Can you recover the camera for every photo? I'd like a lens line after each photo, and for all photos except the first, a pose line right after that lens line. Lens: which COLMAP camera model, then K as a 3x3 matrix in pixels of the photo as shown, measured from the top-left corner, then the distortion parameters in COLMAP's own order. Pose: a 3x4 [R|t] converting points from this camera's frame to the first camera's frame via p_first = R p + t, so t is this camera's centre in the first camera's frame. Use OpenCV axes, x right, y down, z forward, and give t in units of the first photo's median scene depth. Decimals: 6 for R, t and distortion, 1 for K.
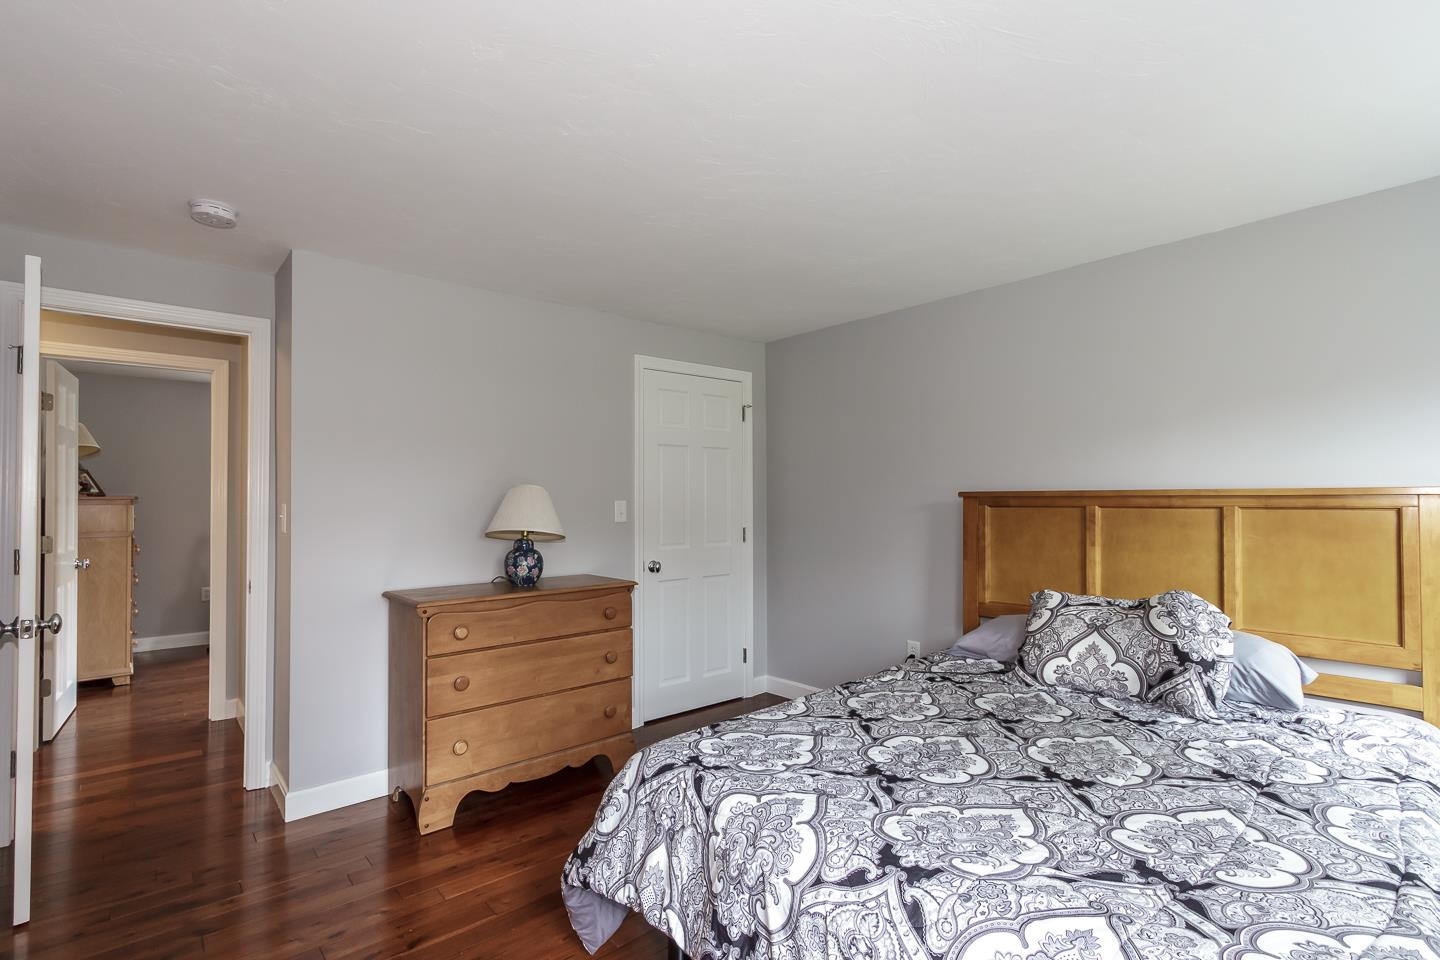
lens RADIAL K [[707.4, 0, 709.5], [0, 707.4, 481.3], [0, 0, 1]] dist [-0.002170, -0.000822]
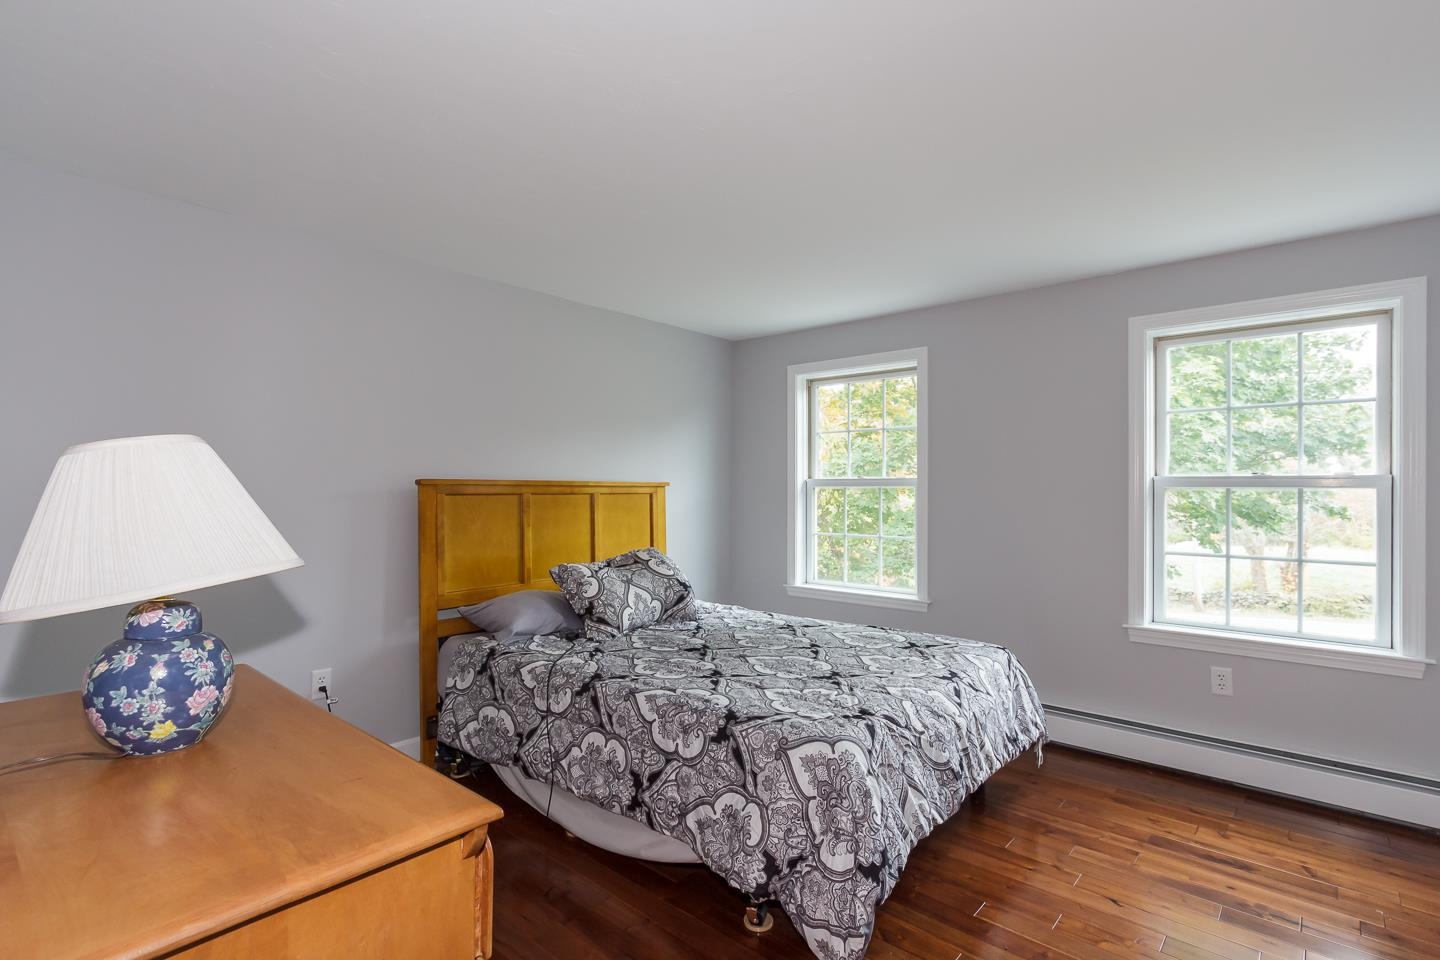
lens RADIAL K [[707.4, 0, 709.5], [0, 707.4, 481.3], [0, 0, 1]] dist [-0.002170, -0.000822]
pose [[-0.154446, 0.013745, 0.987906, -0.906415], [-0.024173, 0.999551, -0.017686, 0.037125], [-0.987706, -0.026612, -0.154044, 1.160518]]
